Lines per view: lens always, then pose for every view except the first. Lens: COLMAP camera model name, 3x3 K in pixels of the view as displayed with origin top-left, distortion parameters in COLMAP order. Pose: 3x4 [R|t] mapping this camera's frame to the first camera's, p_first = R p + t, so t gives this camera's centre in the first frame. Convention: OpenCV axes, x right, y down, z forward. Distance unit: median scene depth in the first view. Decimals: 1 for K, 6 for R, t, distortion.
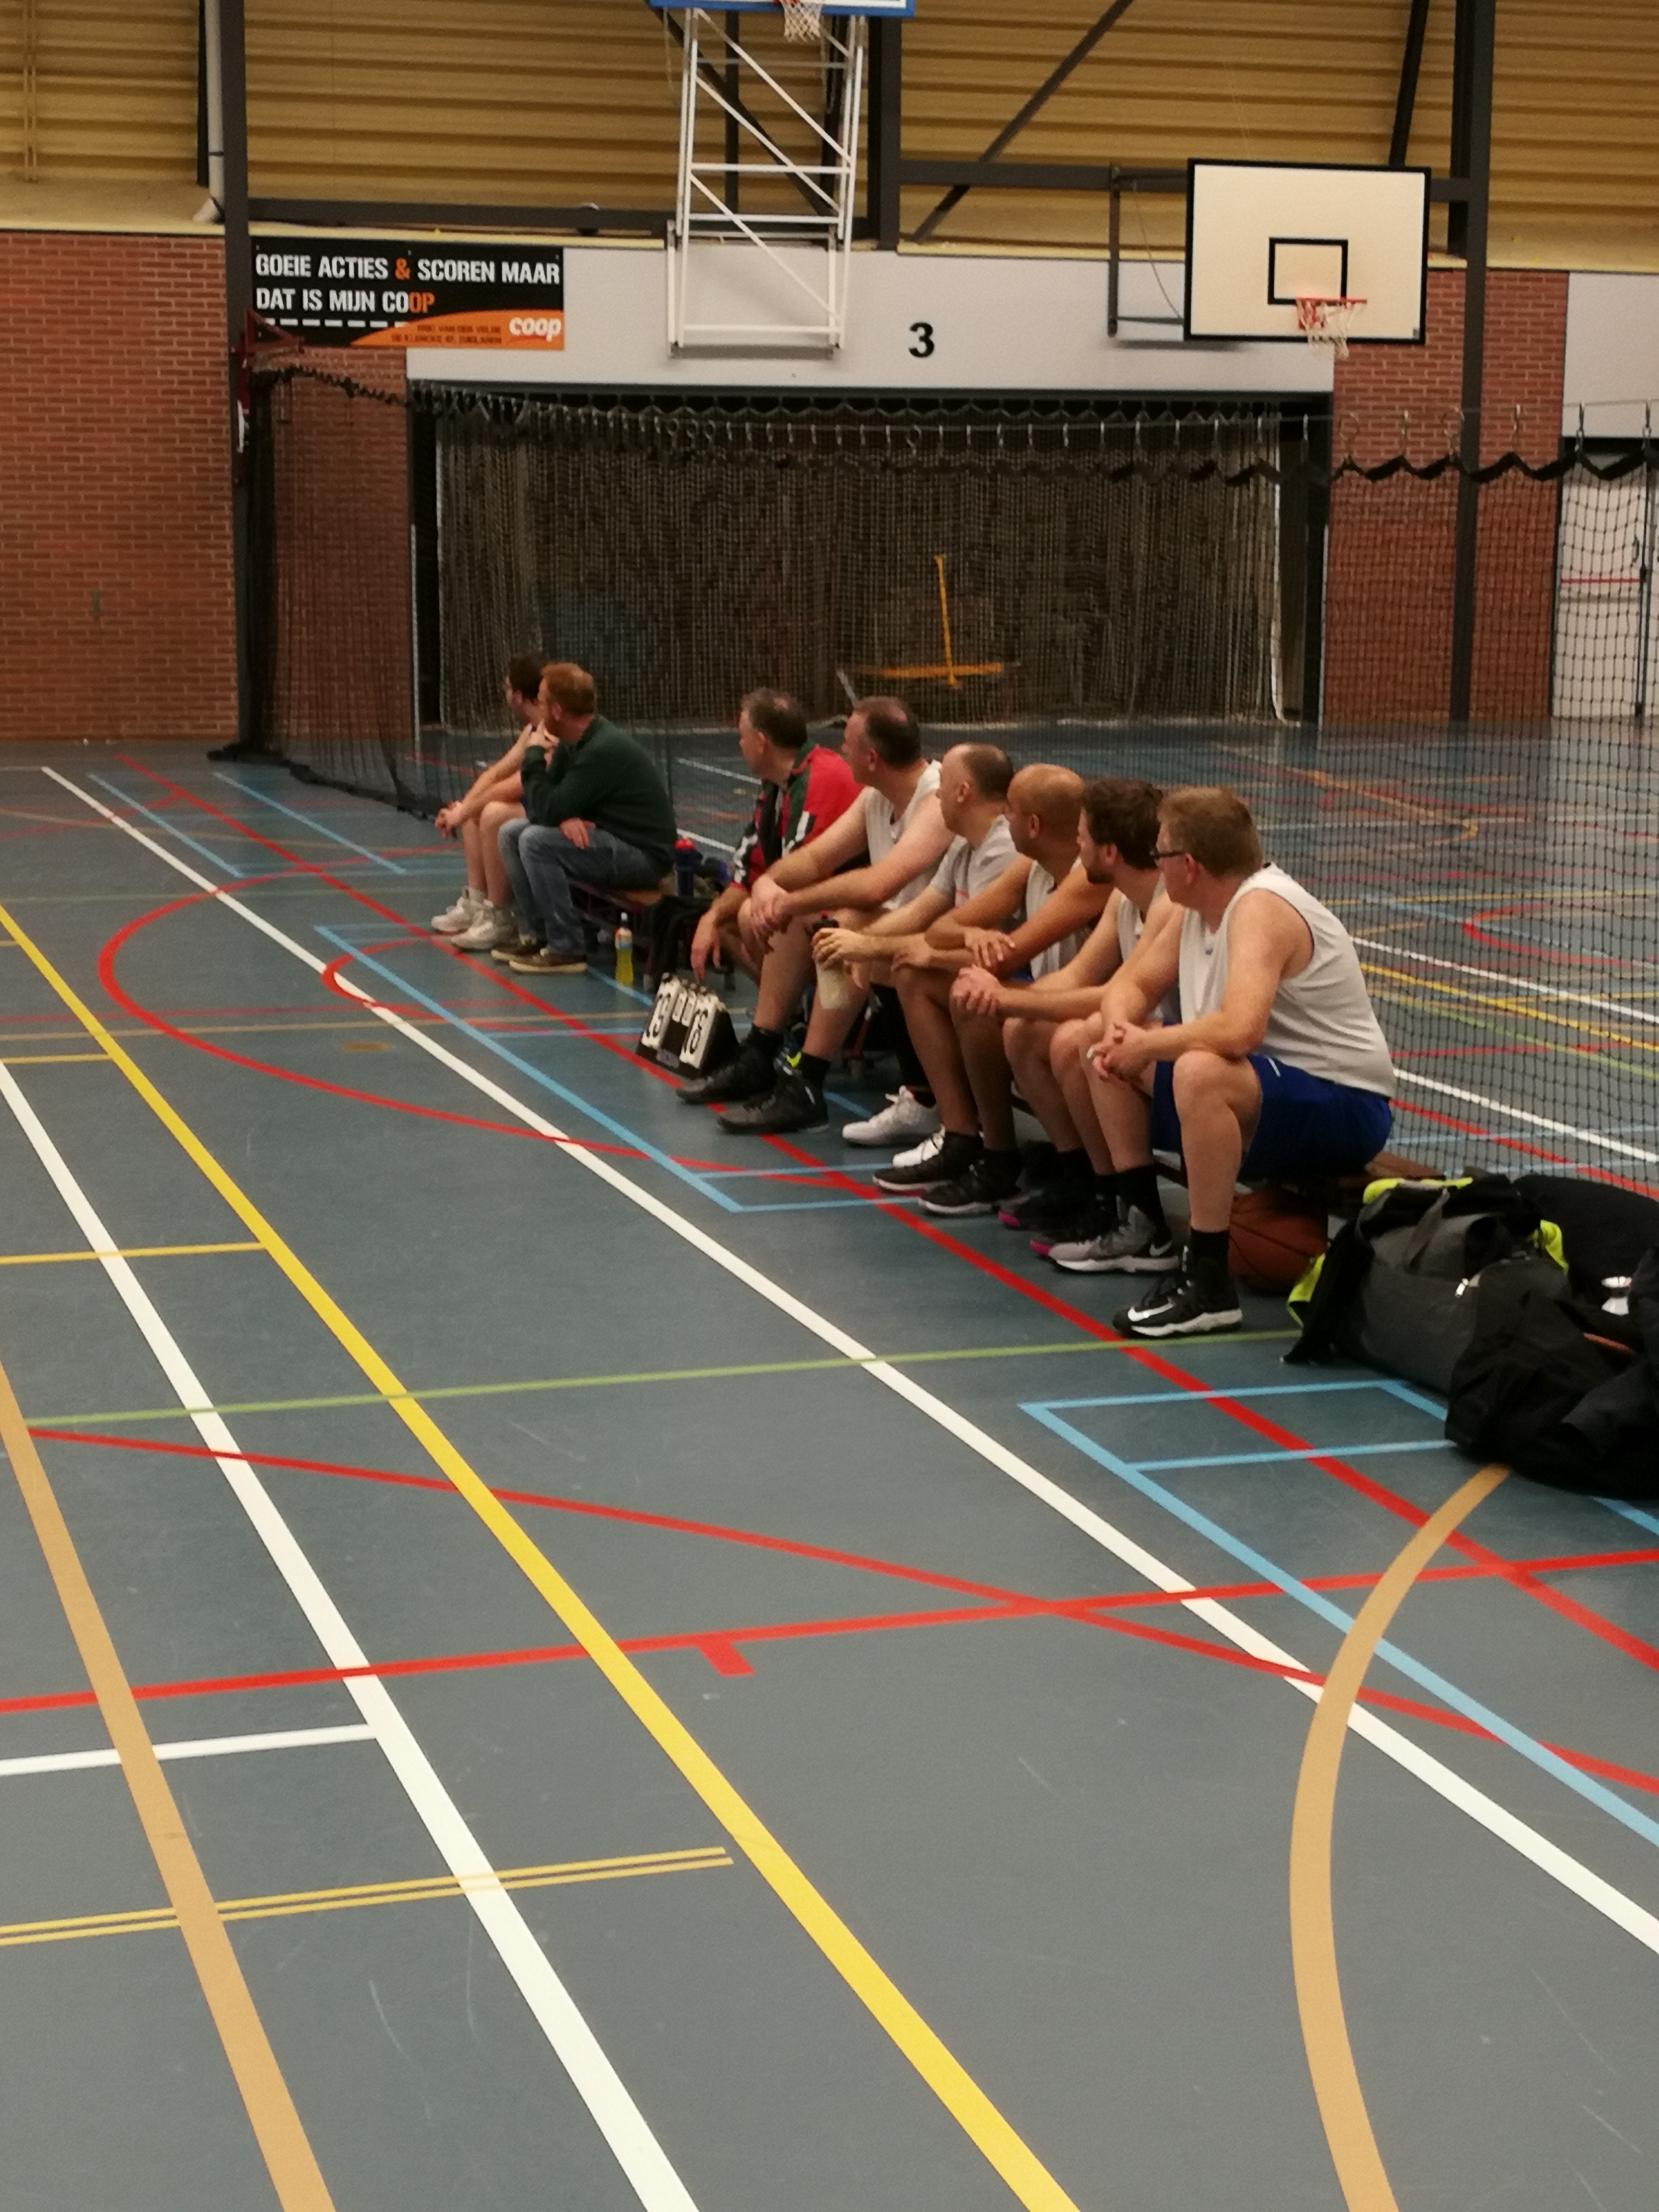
lens RADIAL K [[3583.4, 0, 805.9], [0, 3583.4, 1190.3], [0, 0, 1]] dist [0.009043, 0.000000]
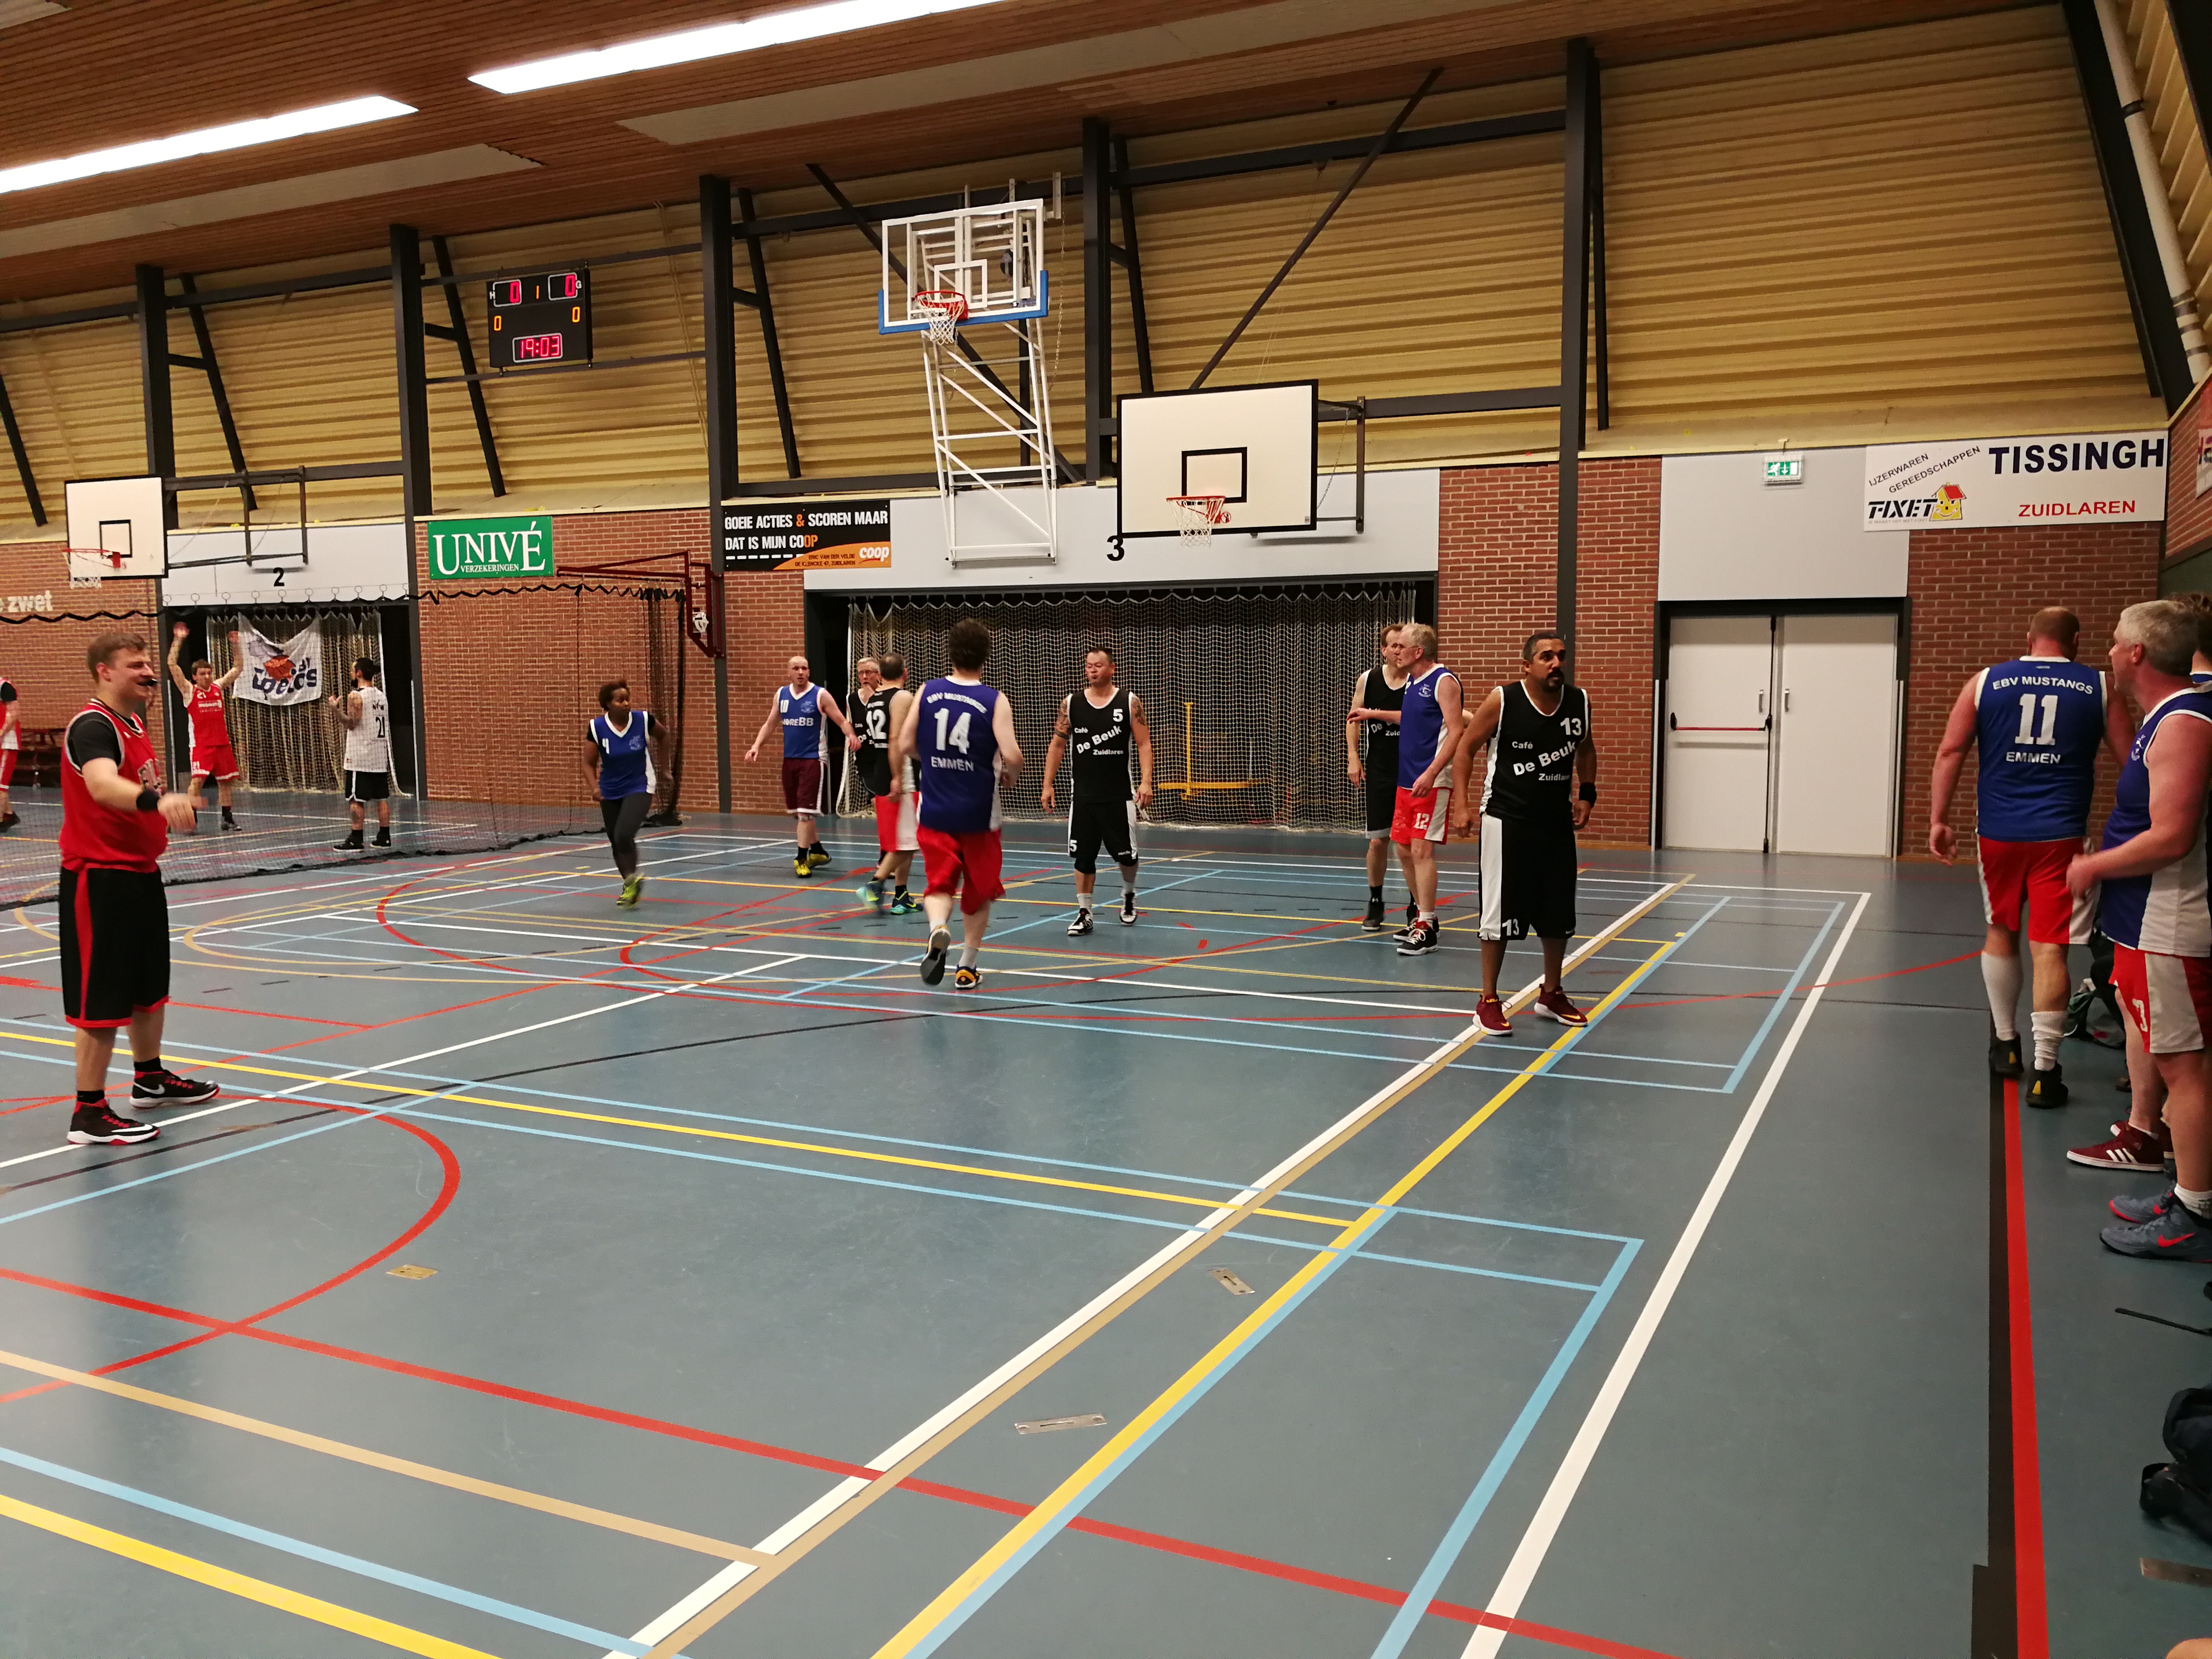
lens RADIAL K [[1779.0, 0, 1104.8], [0, 1779.0, 833.6], [0, 0, 1]] dist [0.034352, -0.048761]
pose [[0.727727, 0.057358, -0.683464, 0.516780], [-0.119734, 0.991819, -0.044253, -0.100815], [0.675335, 0.114038, 0.728641, 0.528775]]
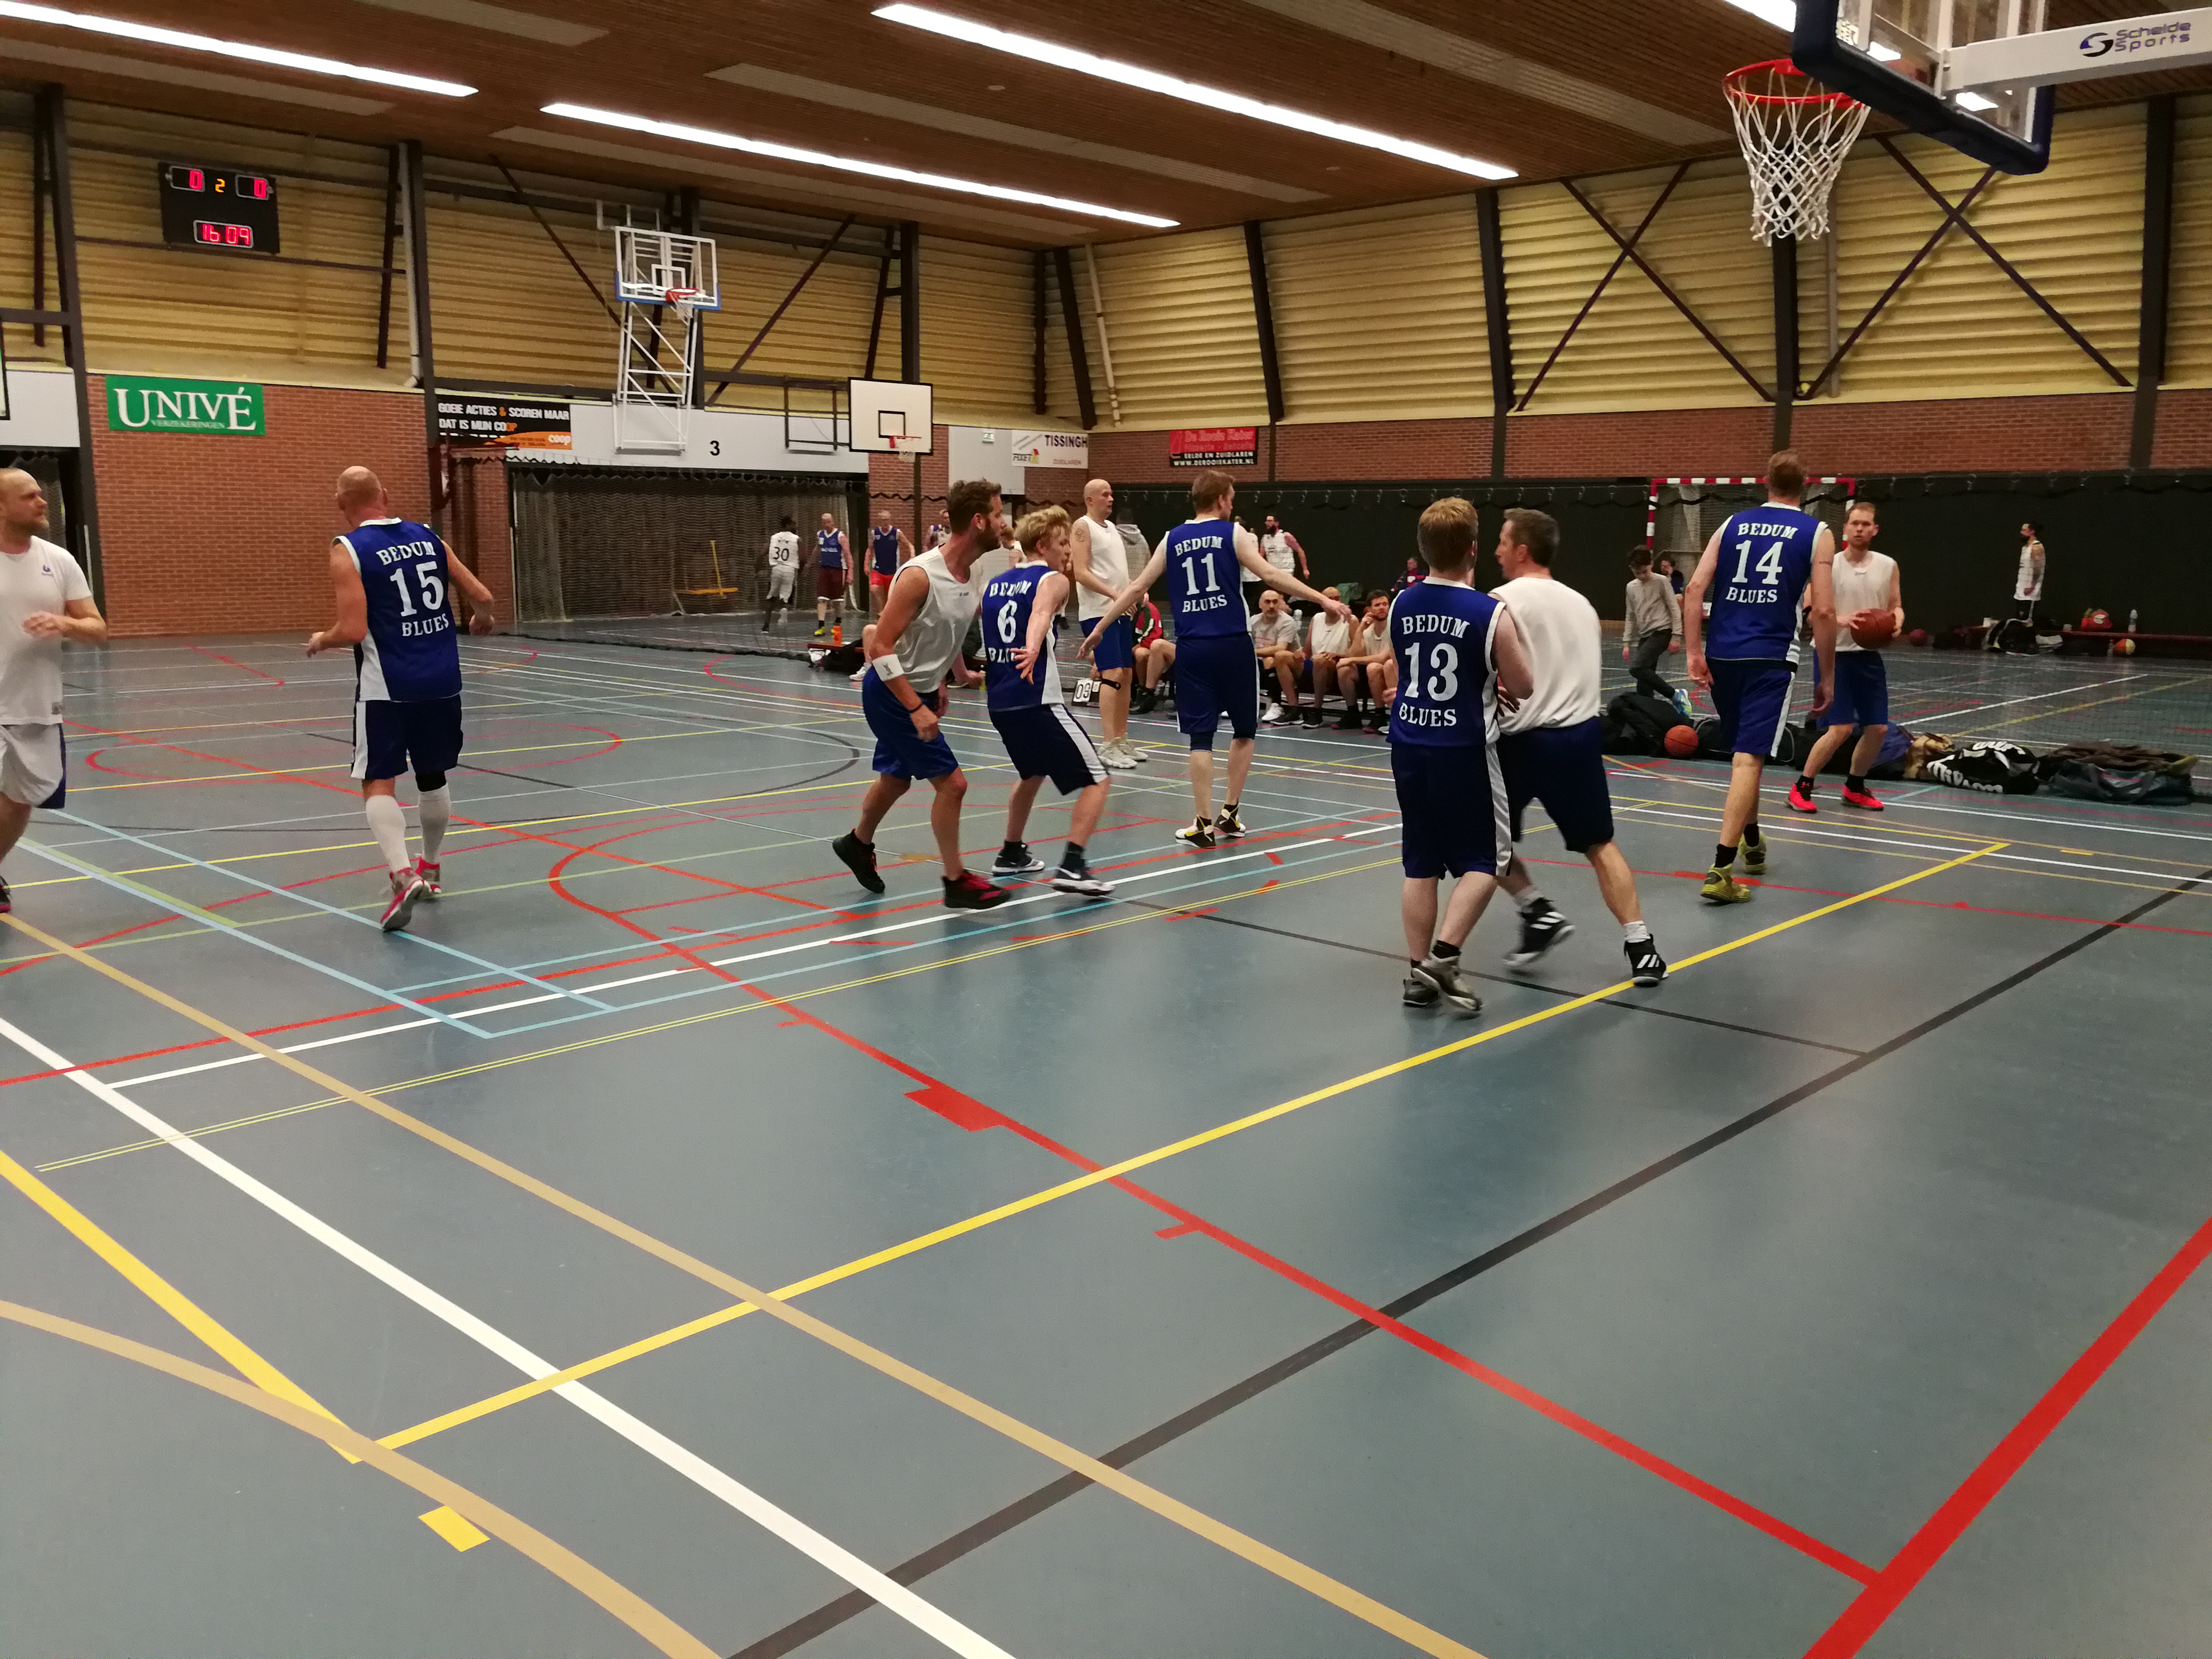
lens RADIAL K [[1779.0, 0, 1094.3], [0, 1779.0, 839.2], [0, 0, 1]] dist [0.034352, -0.048761]
pose [[0.875539, -0.084439, 0.475711, -0.332574], [0.089758, 0.995896, 0.011575, 0.023604], [-0.474736, 0.032565, 0.879525, -0.124669]]
